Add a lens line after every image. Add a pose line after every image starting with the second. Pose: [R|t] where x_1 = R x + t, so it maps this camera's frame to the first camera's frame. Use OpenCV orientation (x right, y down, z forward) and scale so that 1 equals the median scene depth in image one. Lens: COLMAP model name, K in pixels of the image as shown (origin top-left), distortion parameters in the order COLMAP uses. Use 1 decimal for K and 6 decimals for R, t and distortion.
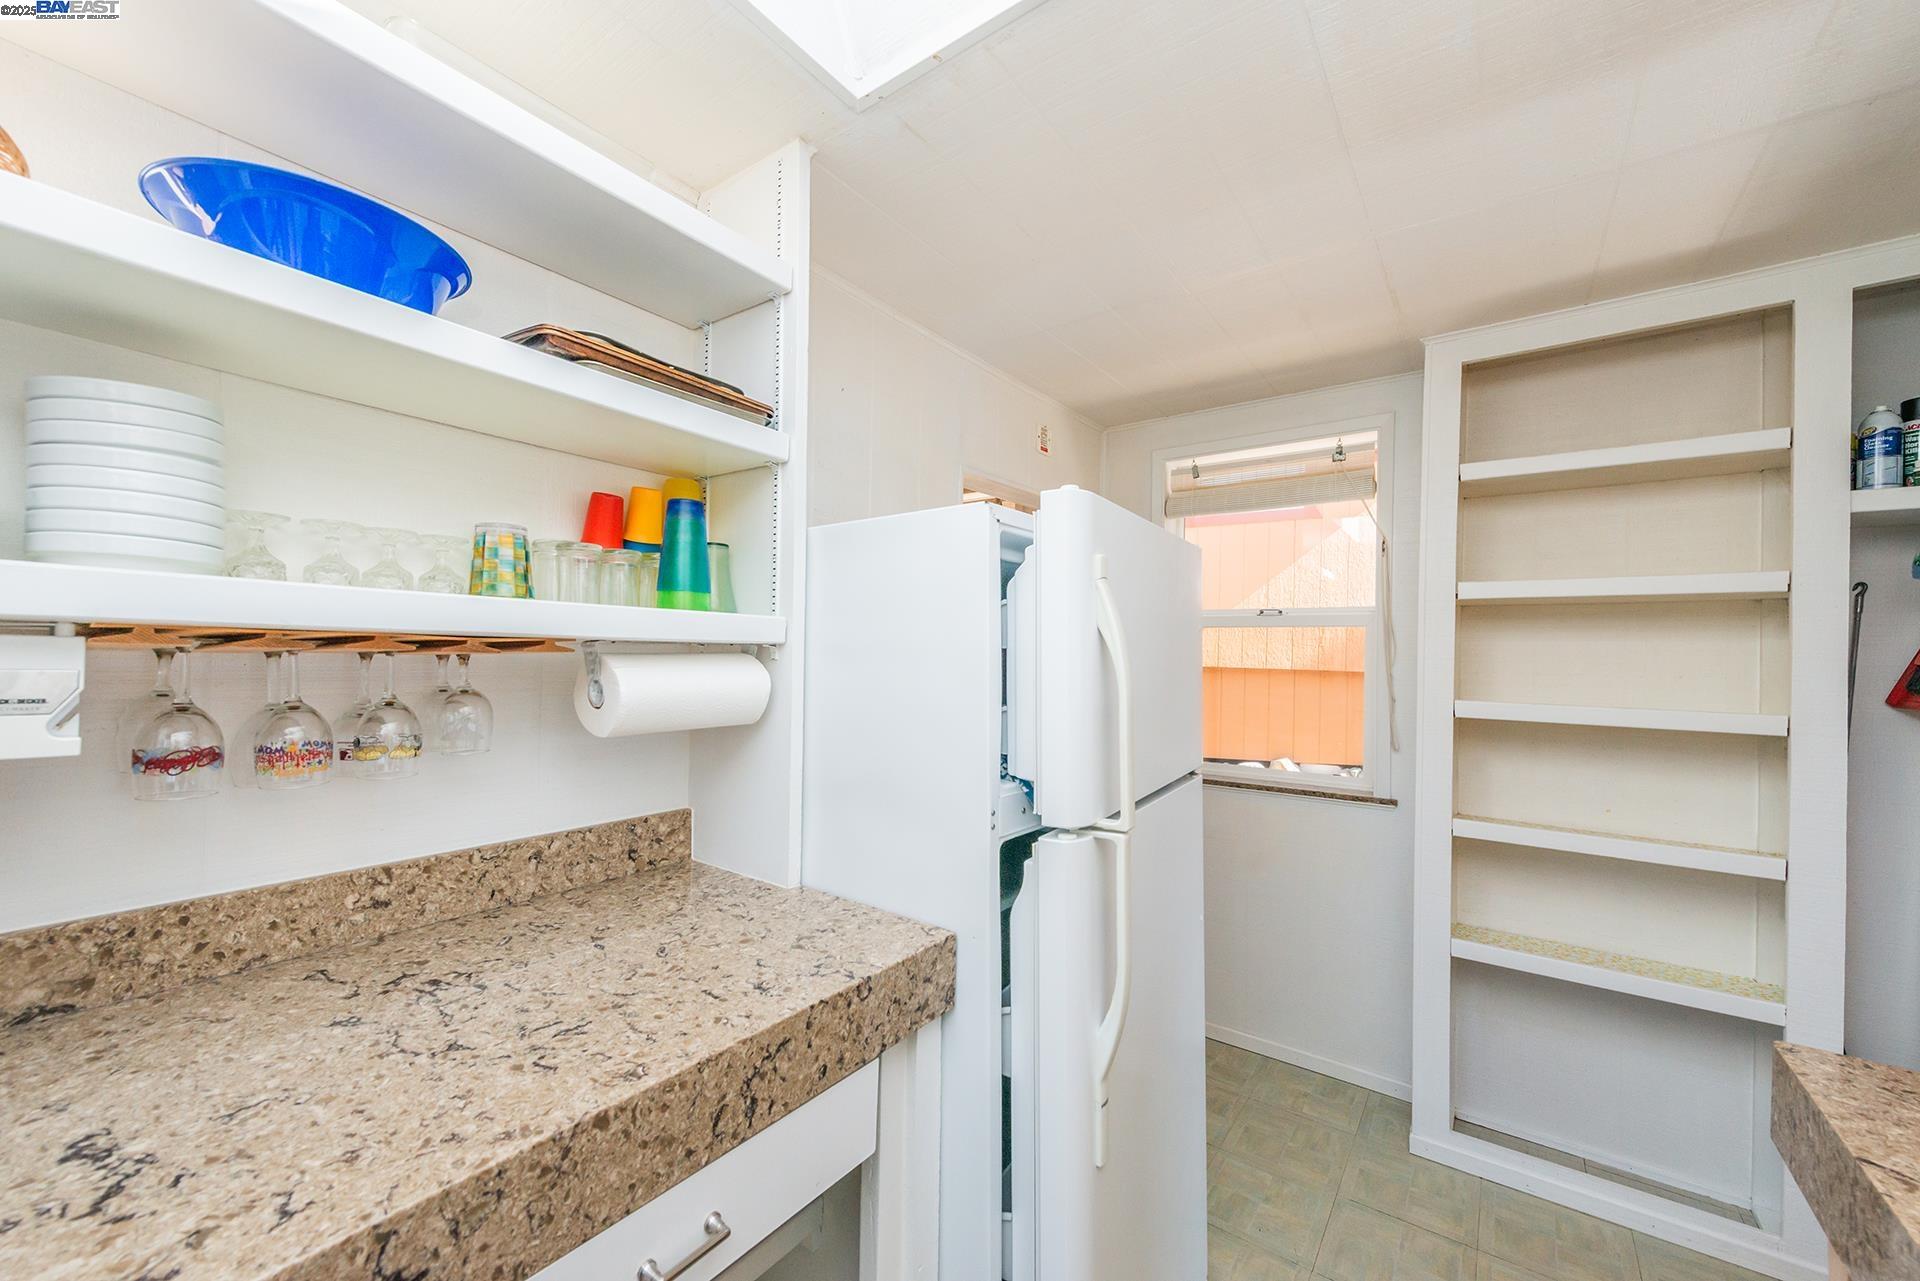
lens RADIAL K [[760.5, 0, 948.1], [0, 760.5, 649.9], [0, 0, 1]] dist [0.008323, -0.000222]
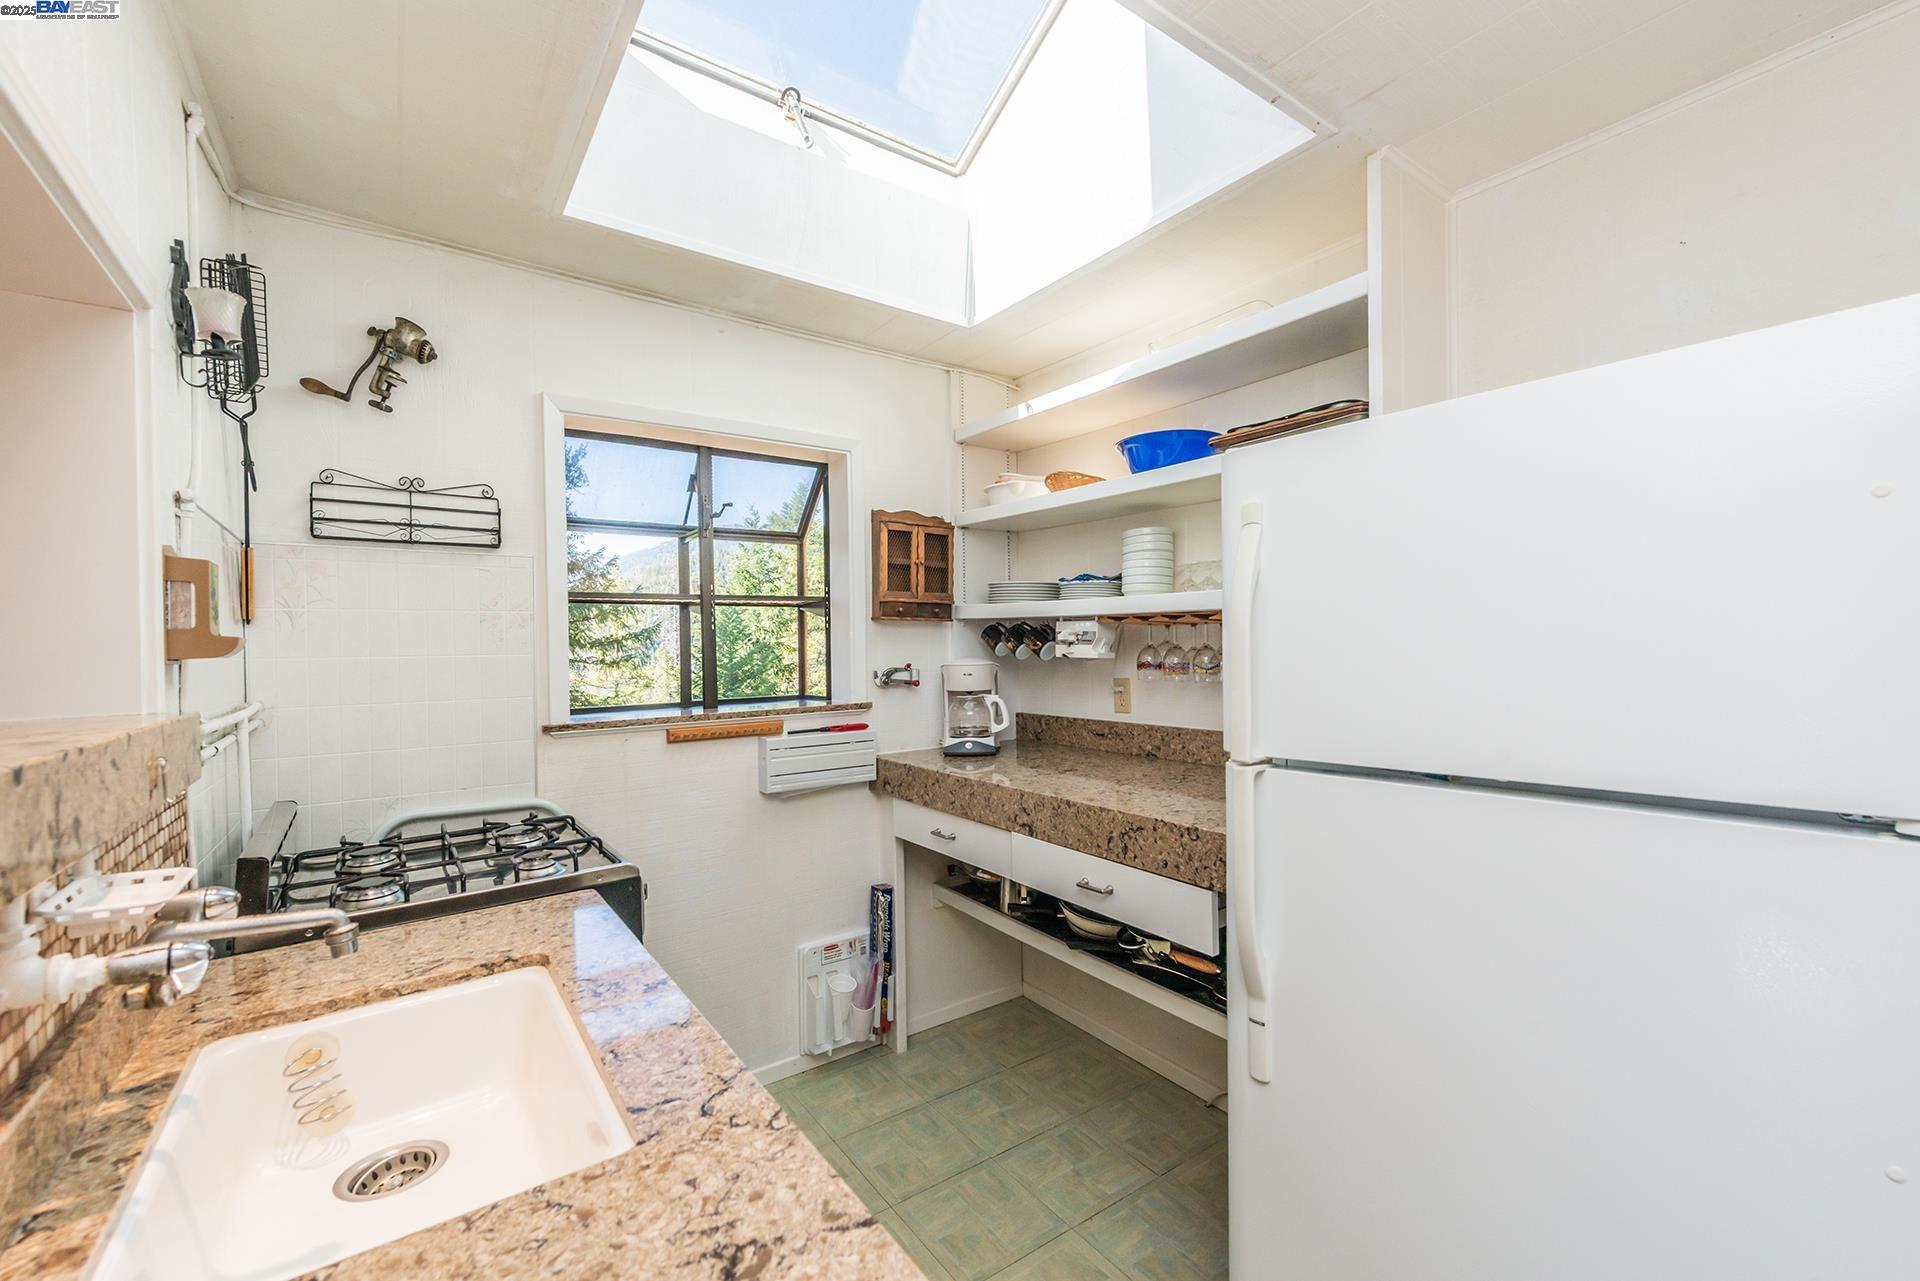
lens RADIAL K [[760.5, 0, 952.1], [0, 760.5, 649.9], [0, 0, 1]] dist [0.008323, -0.000222]
pose [[-0.316667, -0.009650, -0.948488, 1.645680], [0.004127, 0.999925, -0.011551, 0.114541], [0.948528, -0.007573, -0.316603, 1.159281]]
